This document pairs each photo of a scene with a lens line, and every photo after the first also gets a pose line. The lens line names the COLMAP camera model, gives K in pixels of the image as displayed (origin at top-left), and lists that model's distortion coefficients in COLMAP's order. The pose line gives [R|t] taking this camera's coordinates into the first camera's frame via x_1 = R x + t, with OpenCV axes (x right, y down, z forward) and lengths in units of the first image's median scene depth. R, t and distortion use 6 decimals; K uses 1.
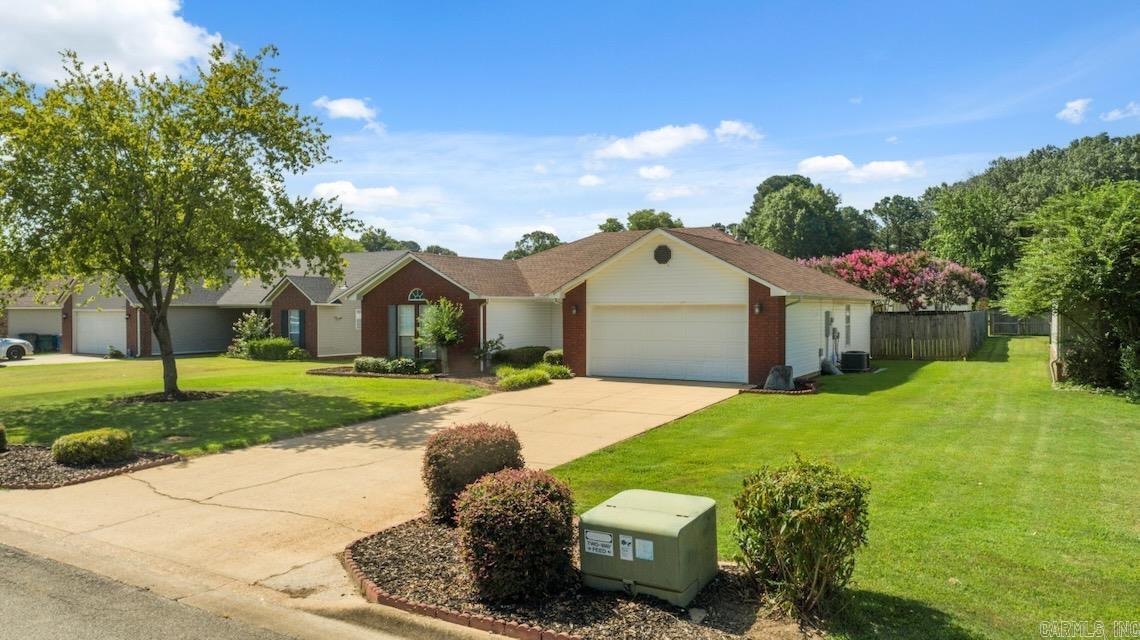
lens RADIAL K [[766.8, 0, 570.0], [0, 766.8, 320.0], [0, 0, 1]] dist [-0.016184, -0.000723]
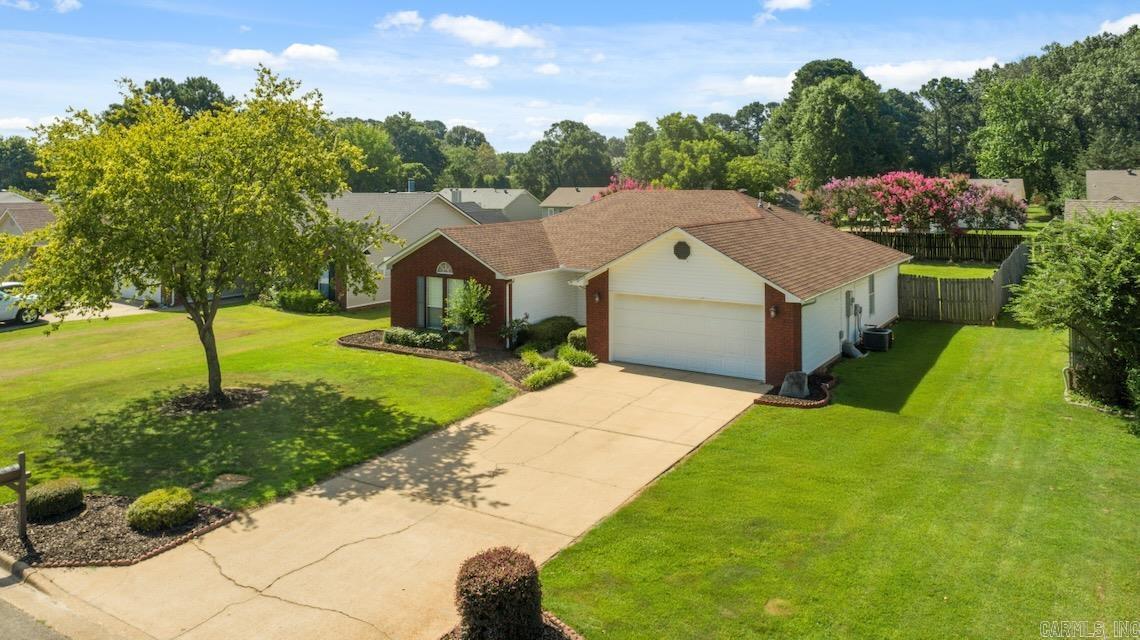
lens RADIAL K [[808.3, 0, 571.3], [0, 808.3, 166.6], [0, 0, 1]] dist [-0.013422, -0.001754]
pose [[0.999269, -0.003756, -0.038051, 0.011397], [0.002563, 0.999505, -0.031359, -0.139154], [0.038150, 0.031238, 0.998784, -0.081307]]
